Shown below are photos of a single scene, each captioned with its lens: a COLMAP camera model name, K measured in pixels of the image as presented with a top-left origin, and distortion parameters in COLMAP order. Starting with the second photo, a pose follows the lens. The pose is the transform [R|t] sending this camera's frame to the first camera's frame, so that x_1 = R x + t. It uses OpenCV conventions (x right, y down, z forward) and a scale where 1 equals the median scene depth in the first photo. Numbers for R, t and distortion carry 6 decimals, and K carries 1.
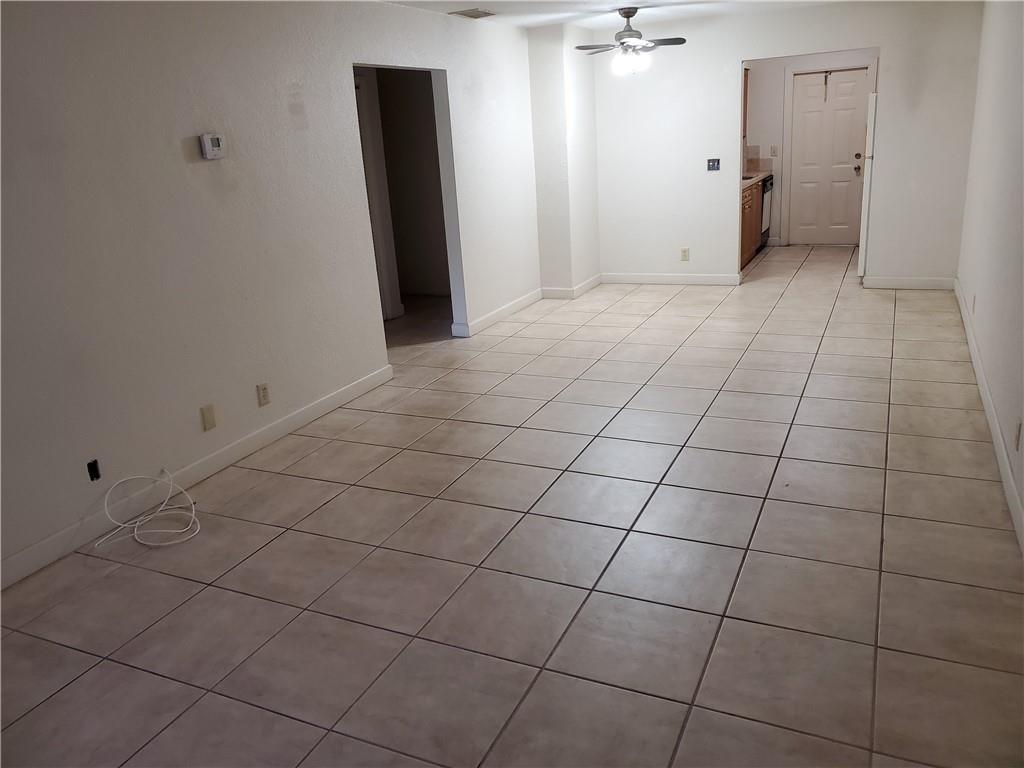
lens RADIAL K [[788.5, 0, 509.0], [0, 788.5, 378.7], [0, 0, 1]] dist [-0.004544, -0.005307]
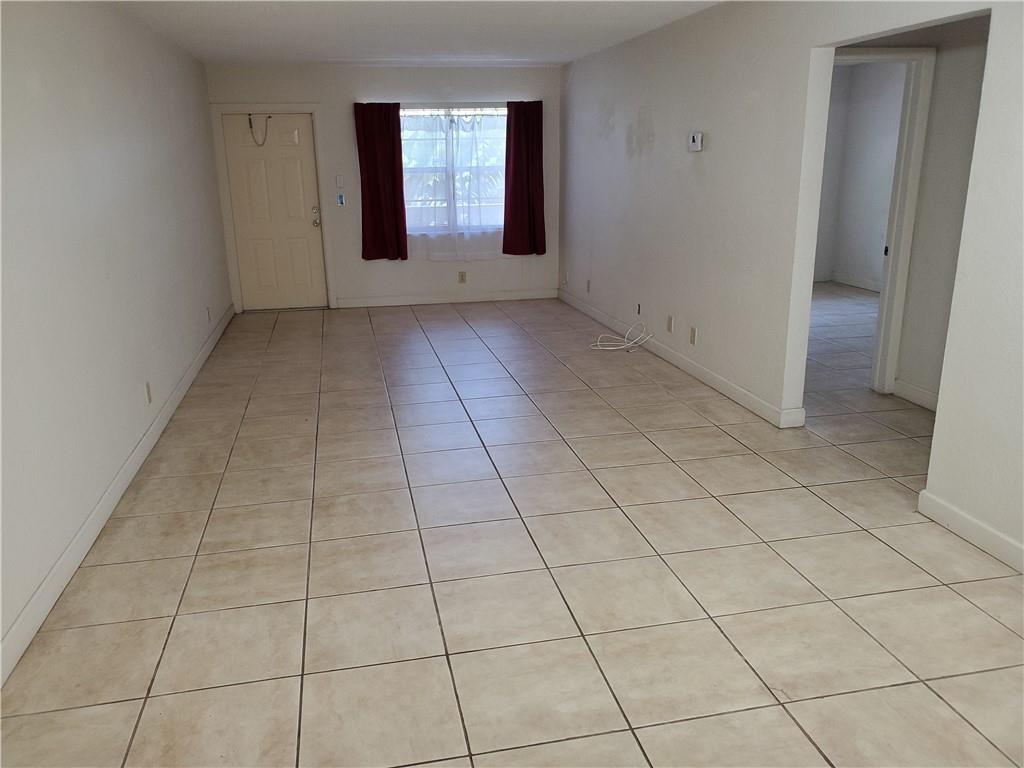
lens RADIAL K [[788.5, 0, 509.8], [0, 788.5, 384.6], [0, 0, 1]] dist [-0.004544, -0.005307]
pose [[-0.785436, 0.257260, -0.562946, 0.614572], [-0.107029, 0.839374, 0.532913, -0.520523], [0.609619, 0.478821, -0.631740, 1.522080]]
